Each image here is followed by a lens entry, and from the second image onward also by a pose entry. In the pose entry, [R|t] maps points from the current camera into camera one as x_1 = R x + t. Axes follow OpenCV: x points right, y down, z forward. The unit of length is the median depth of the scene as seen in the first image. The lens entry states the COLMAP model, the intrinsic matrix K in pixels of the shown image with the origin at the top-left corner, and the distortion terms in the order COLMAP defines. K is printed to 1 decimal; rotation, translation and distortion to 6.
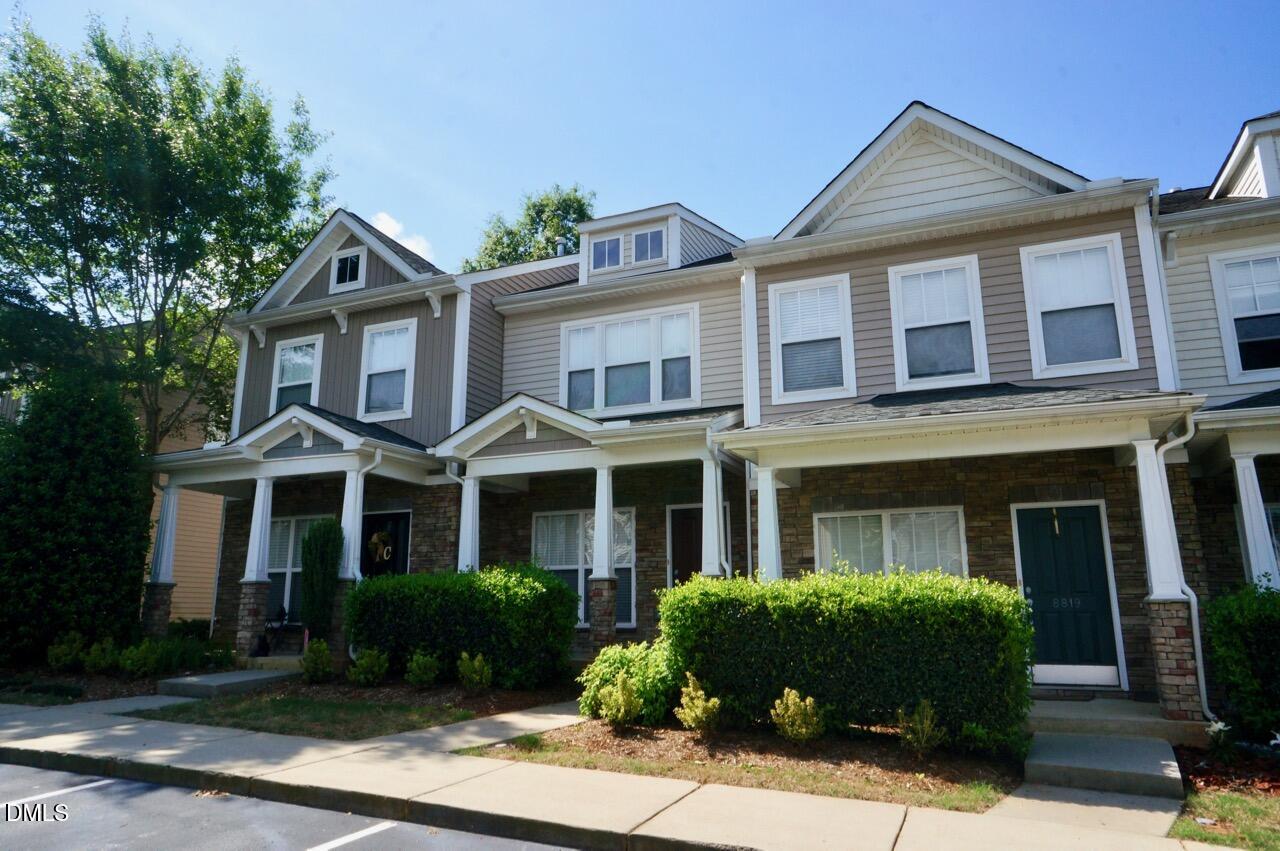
lens RADIAL K [[870.3, 0, 637.3], [0, 870.3, 416.6], [0, 0, 1]] dist [-0.066510, 0.096033]
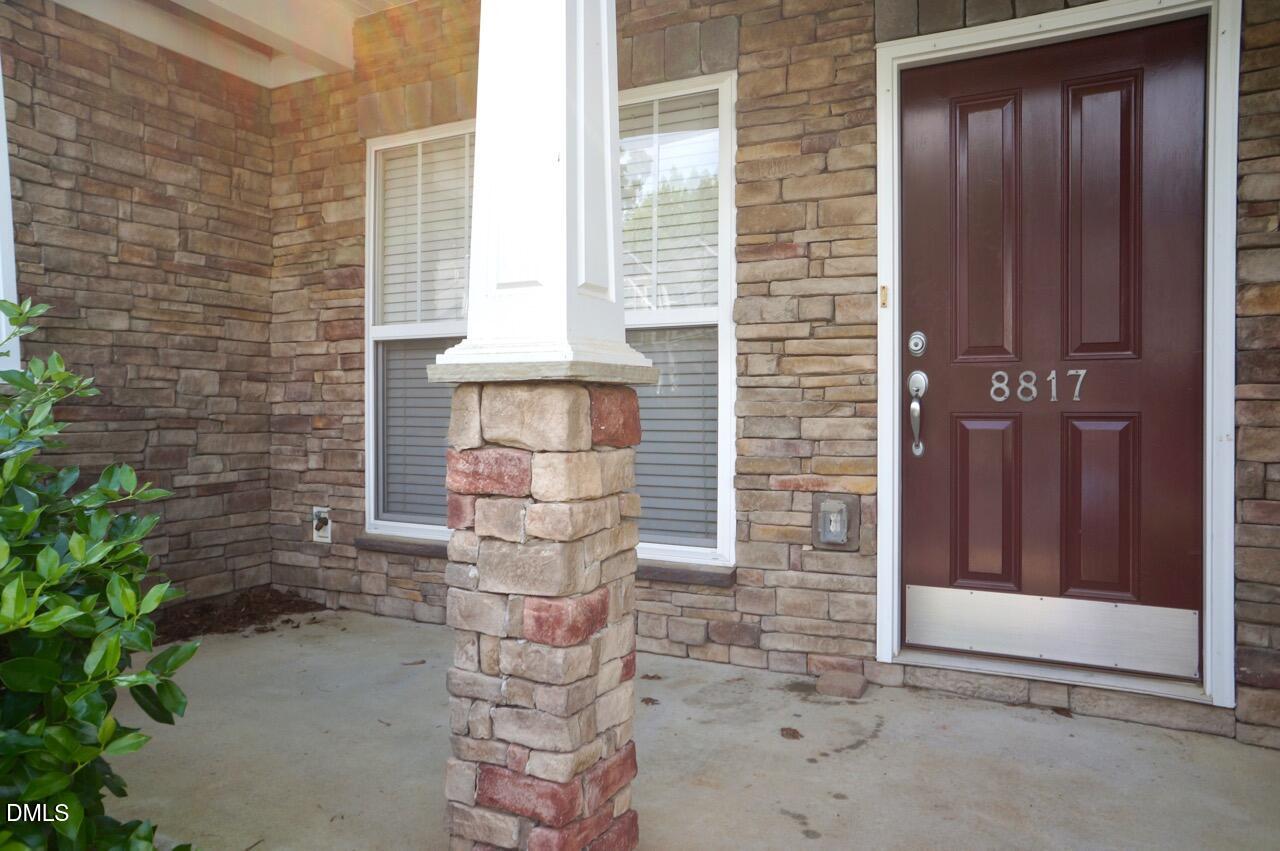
lens RADIAL K [[870.3, 0, 637.3], [0, 870.3, 416.6], [0, 0, 1]] dist [-0.066510, 0.096033]
pose [[0.997482, 0.005141, -0.070735, -0.012130], [0.011859, 0.971237, 0.237820, 0.142028], [0.069923, -0.238060, 0.968730, 0.763130]]
